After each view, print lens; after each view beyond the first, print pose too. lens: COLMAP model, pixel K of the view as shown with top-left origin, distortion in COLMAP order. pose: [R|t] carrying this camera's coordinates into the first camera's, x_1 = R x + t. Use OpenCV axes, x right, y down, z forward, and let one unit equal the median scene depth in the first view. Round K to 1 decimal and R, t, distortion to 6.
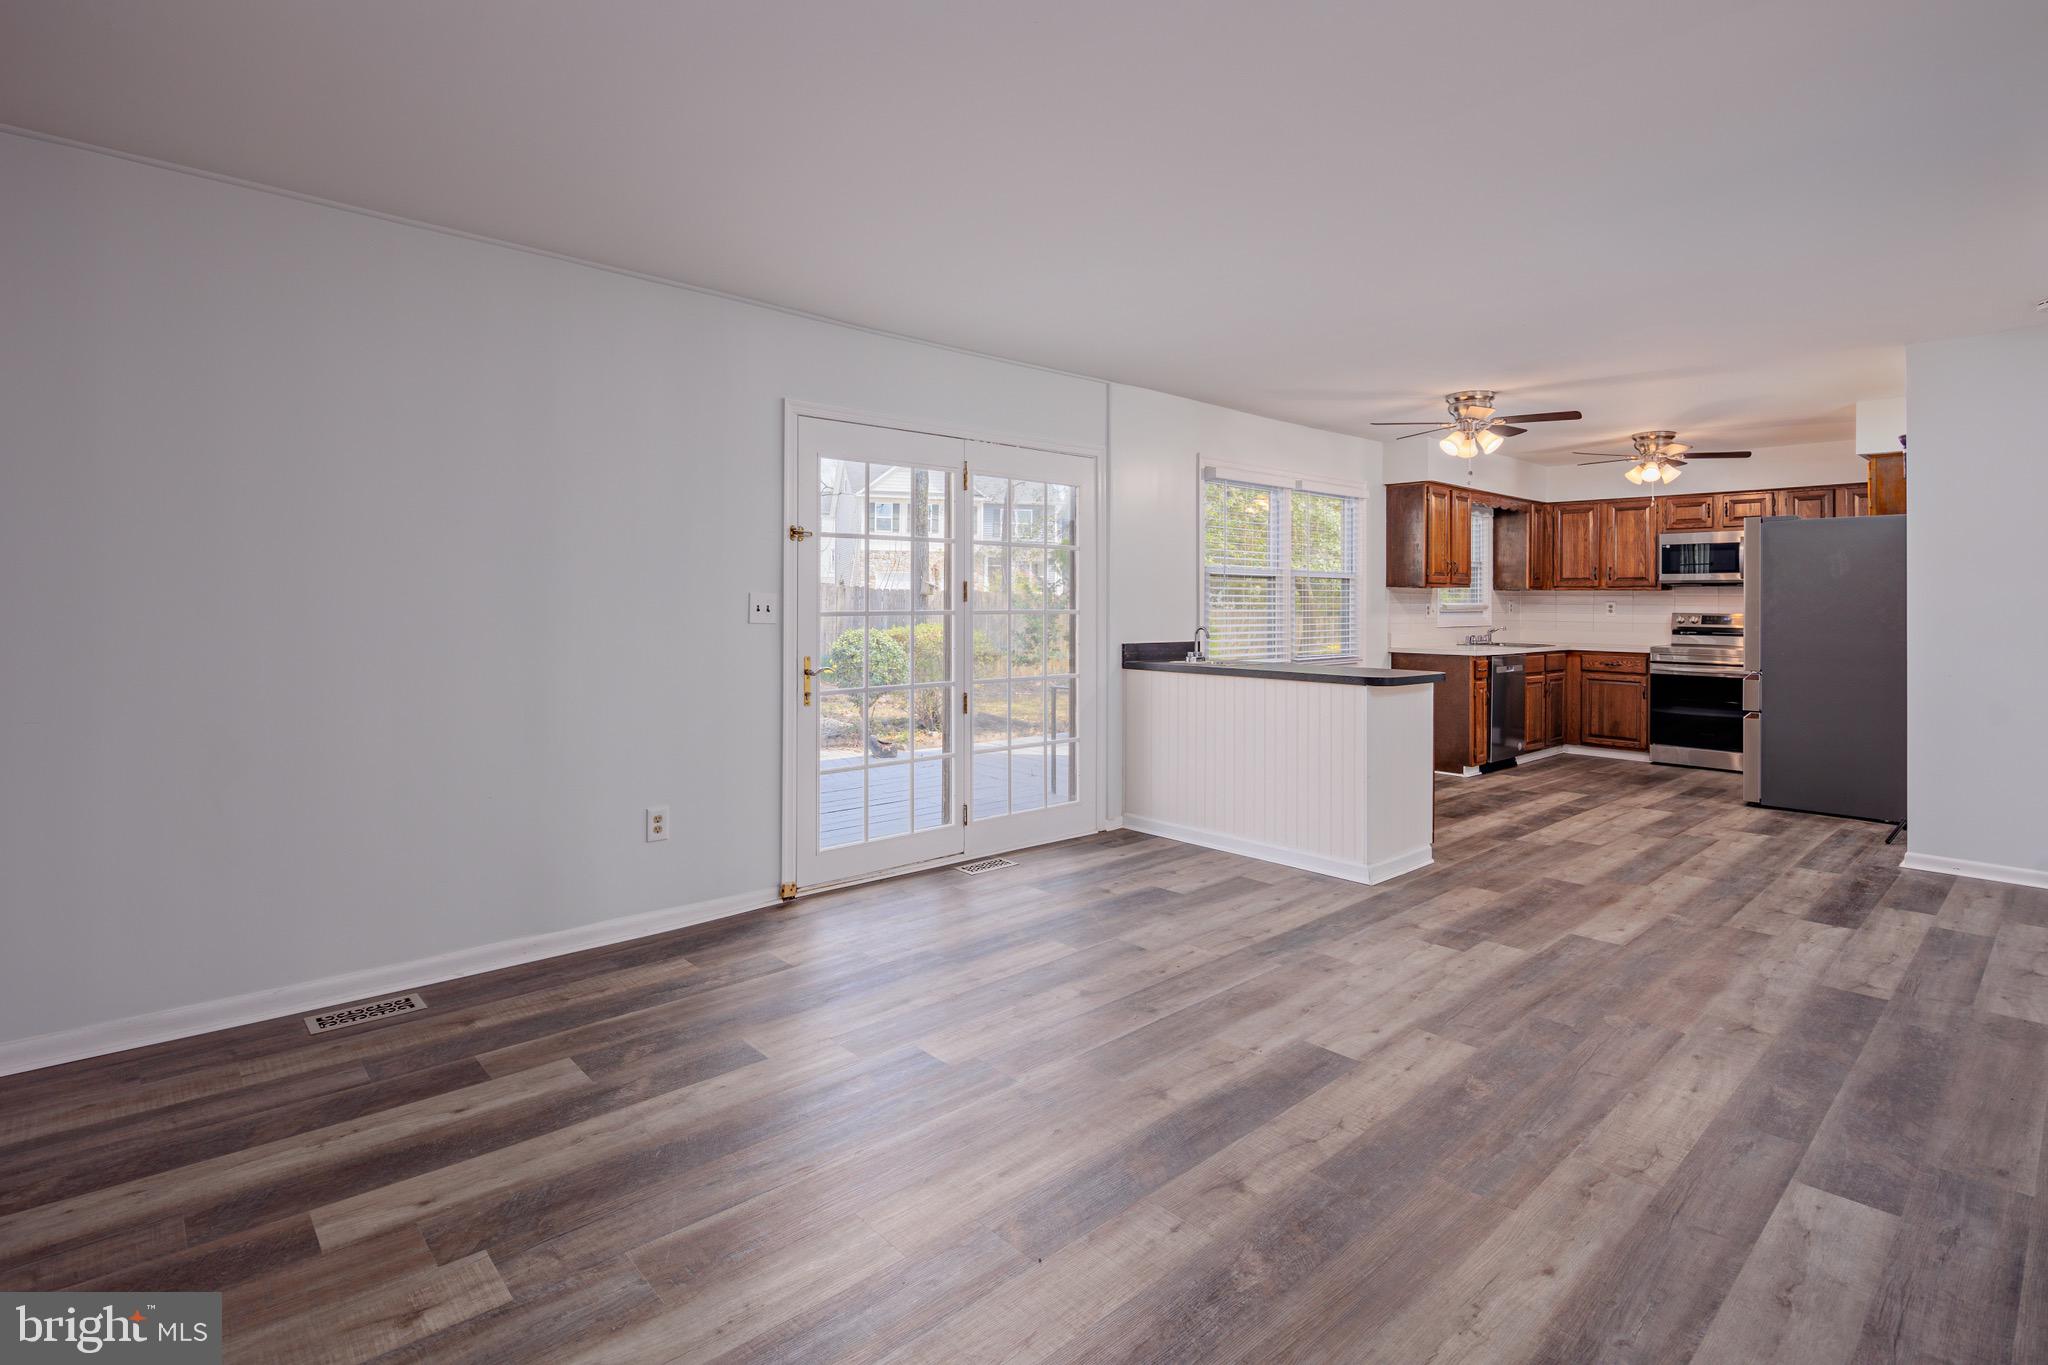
lens RADIAL K [[991.4, 0, 1020.5], [0, 991.4, 593.7], [0, 0, 1]] dist [0.003520, -0.001235]
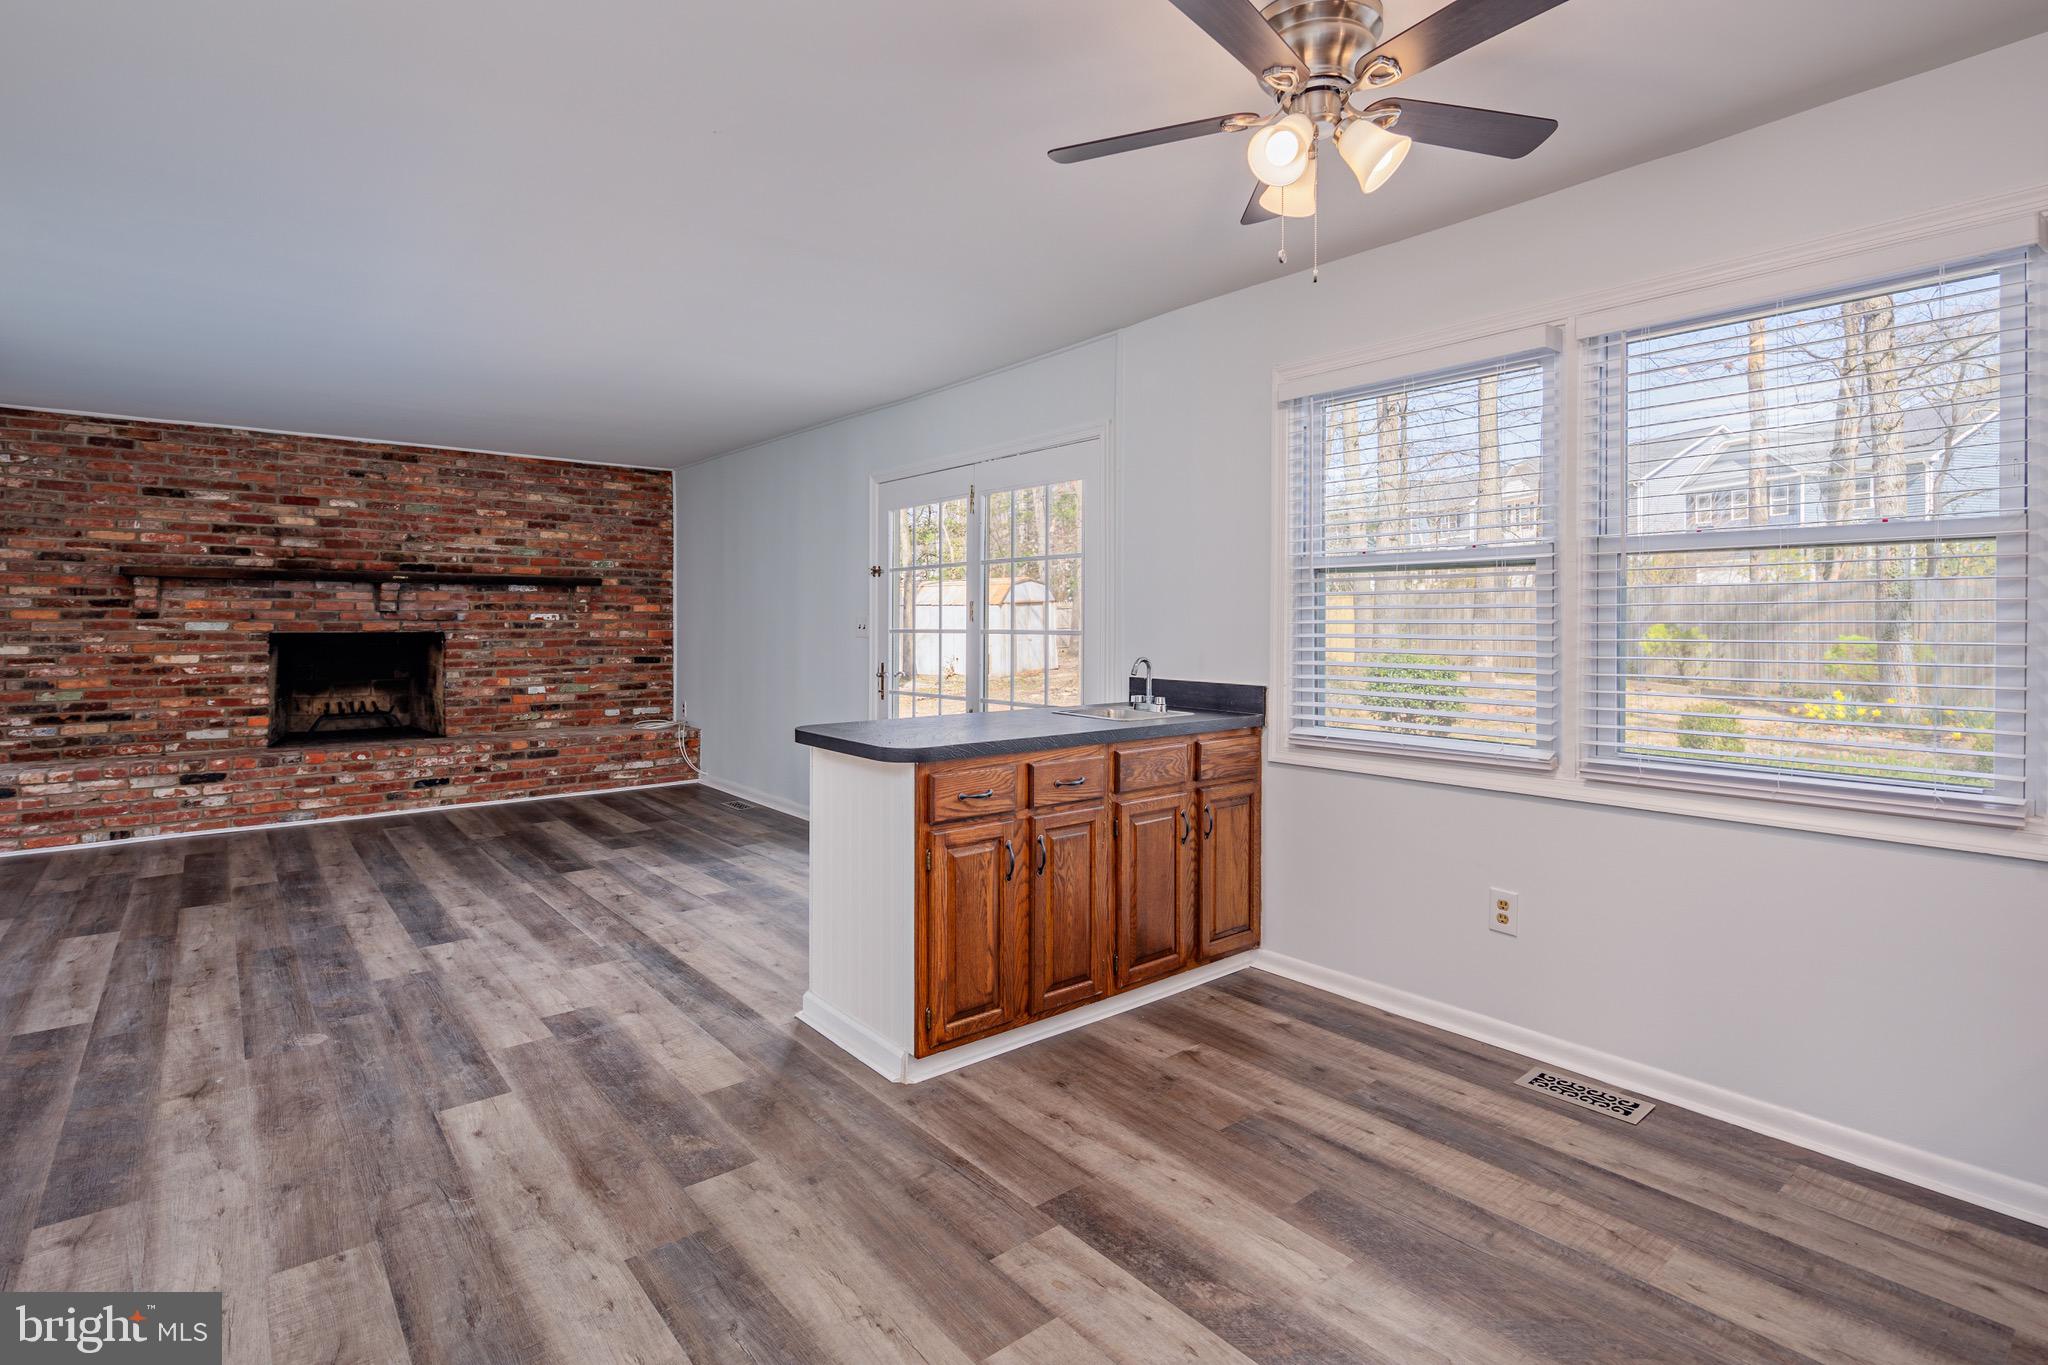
lens RADIAL K [[991.4, 0, 1003.8], [0, 991.4, 622.8], [0, 0, 1]] dist [0.003520, -0.001235]
pose [[-0.059980, -0.001783, -0.998198, 0.805627], [0.007988, 0.999966, -0.002266, 0.009998], [0.998168, -0.008110, -0.059963, 0.908598]]
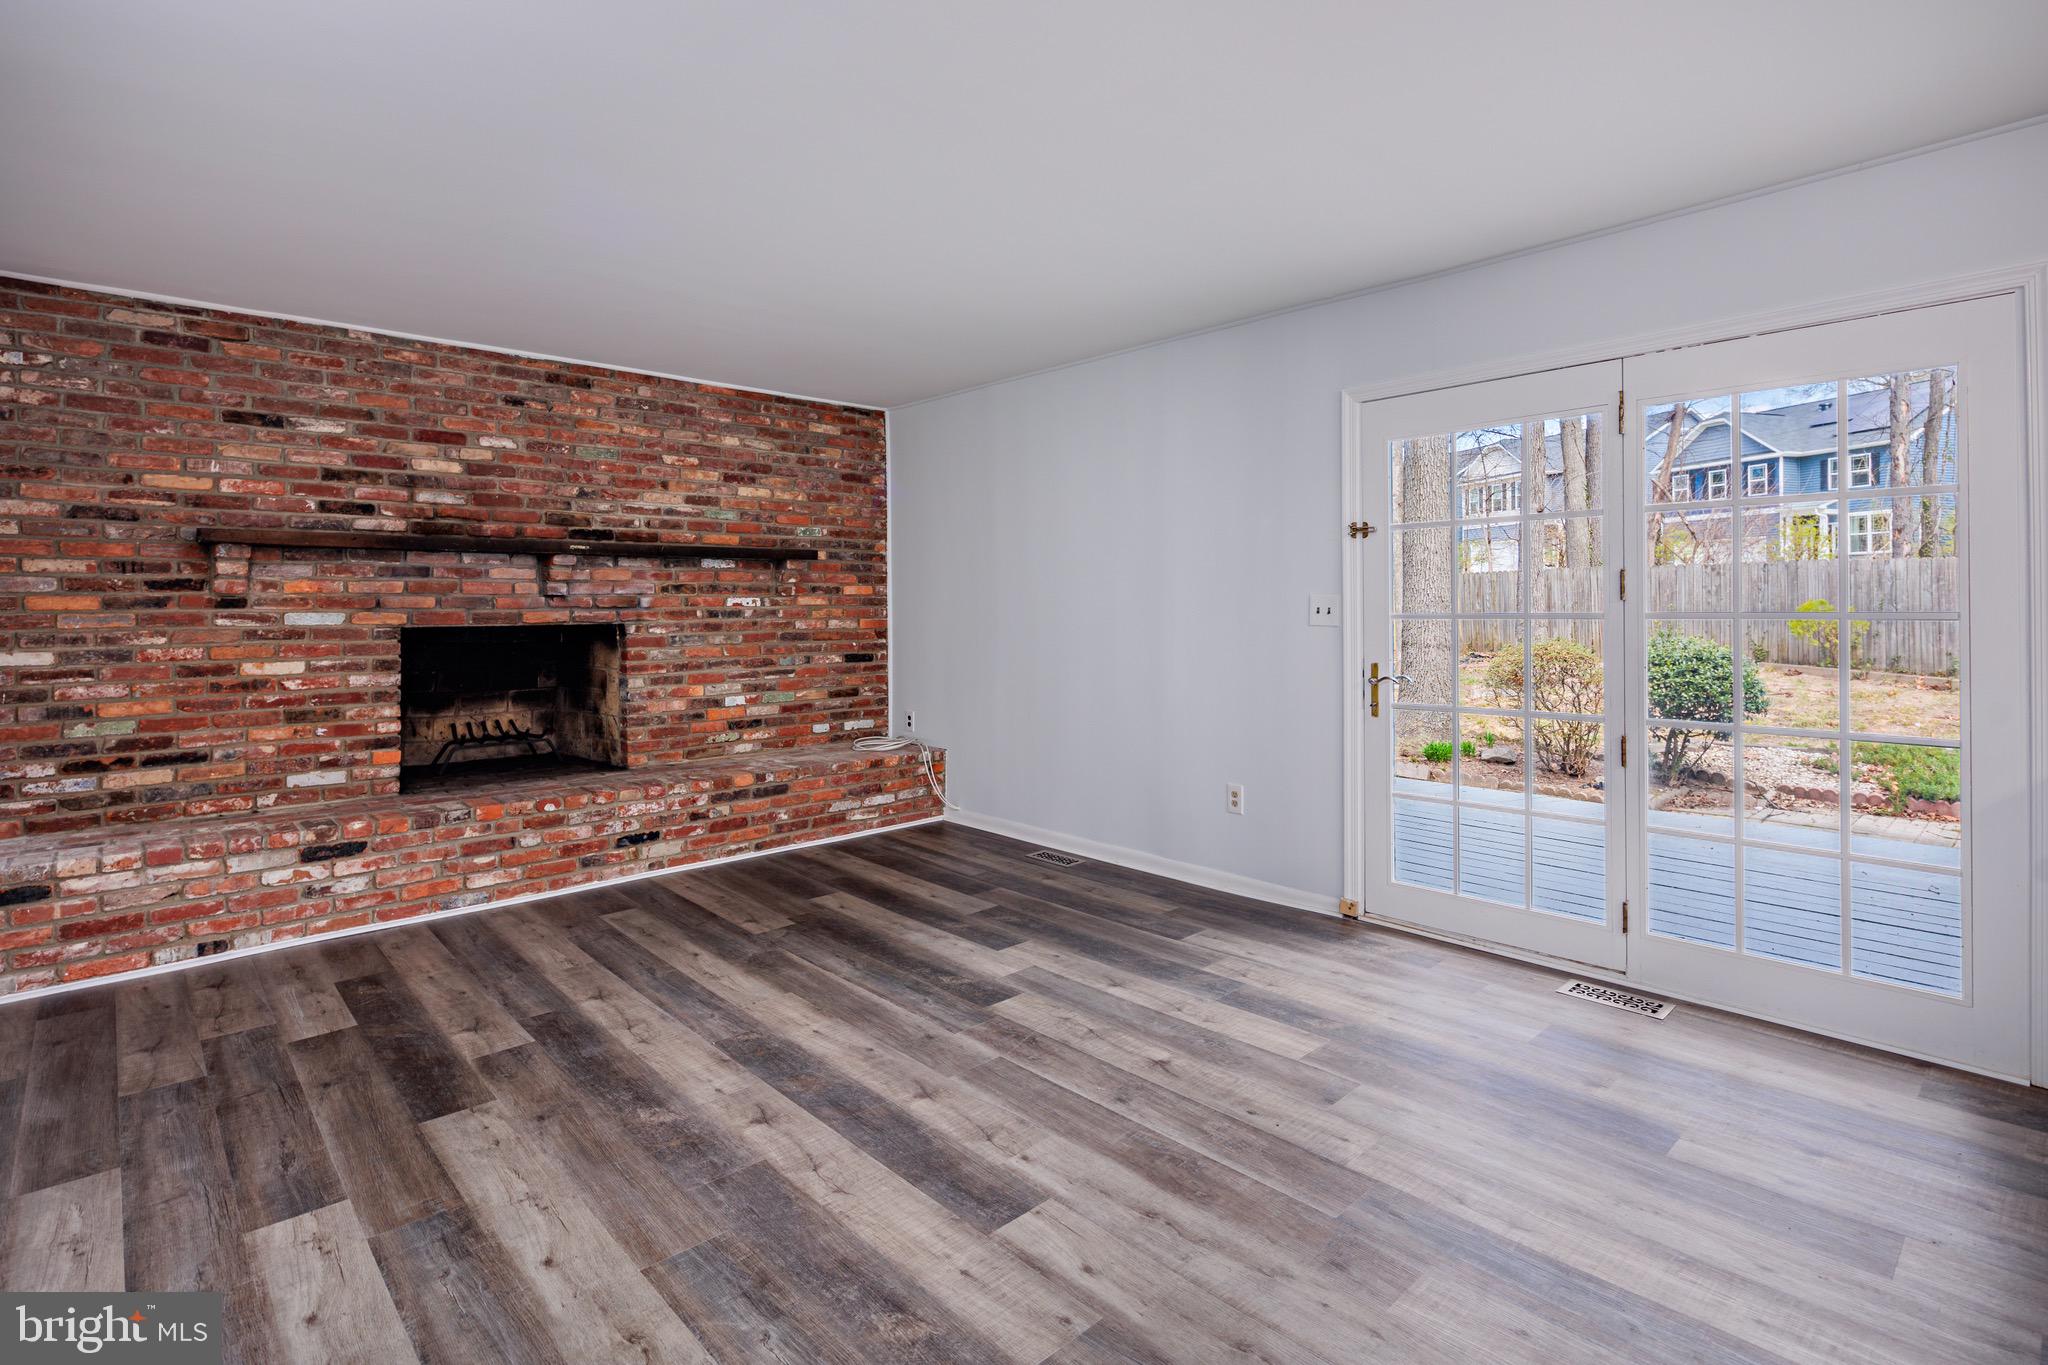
lens RADIAL K [[991.4, 0, 1007.6], [0, 991.4, 603.8], [0, 0, 1]] dist [0.003520, -0.001235]
pose [[0.001850, -0.006745, -0.999976, 0.508703], [0.017055, 0.999832, -0.006712, 0.006966], [0.999853, -0.017042, 0.001965, 0.483860]]
